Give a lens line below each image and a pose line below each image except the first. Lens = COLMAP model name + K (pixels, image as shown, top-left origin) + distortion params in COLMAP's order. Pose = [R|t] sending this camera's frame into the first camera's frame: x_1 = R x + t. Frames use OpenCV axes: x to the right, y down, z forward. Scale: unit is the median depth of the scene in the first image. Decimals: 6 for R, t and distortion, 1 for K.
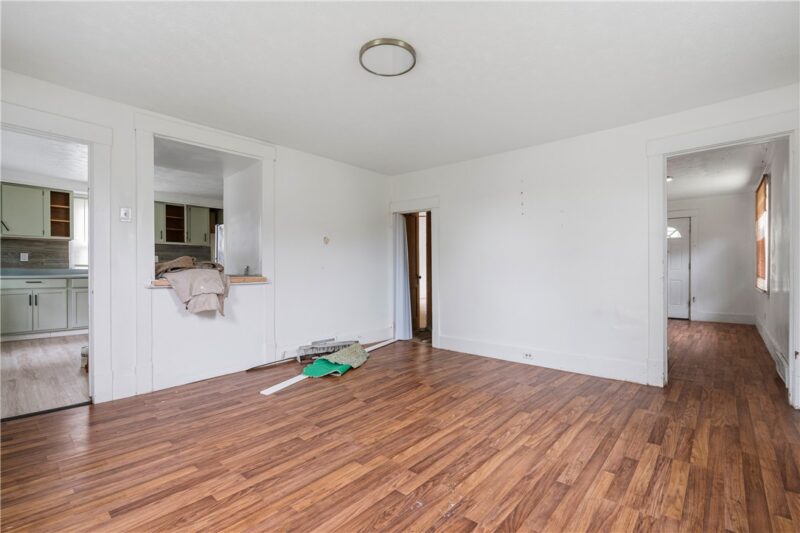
lens RADIAL K [[359.1, 0, 403.2], [0, 359.1, 270.9], [0, 0, 1]] dist [0.000007, 0.000119]
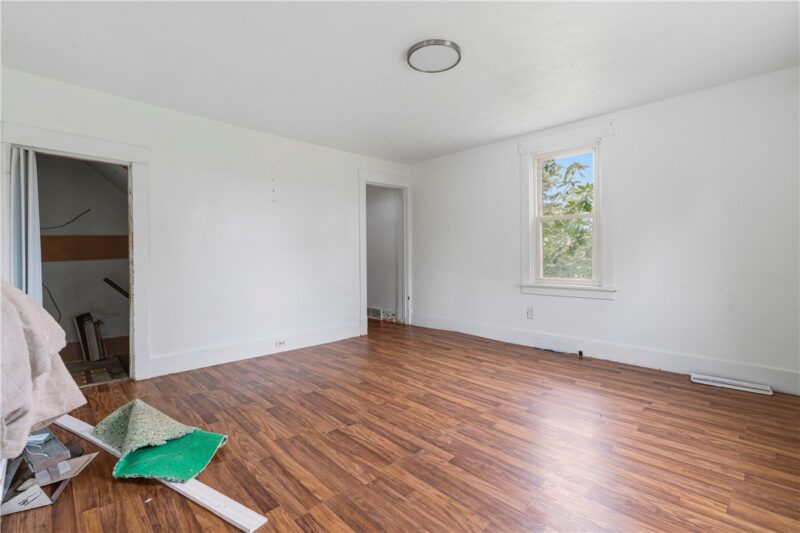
lens RADIAL K [[359.1, 0, 401.0], [0, 359.1, 261.0], [0, 0, 1]] dist [0.000007, 0.000119]
pose [[0.063727, -0.005293, 0.997953, -0.973816], [0.005539, 0.999972, 0.004950, 0.002561], [-0.997952, 0.005212, 0.063754, 0.922697]]
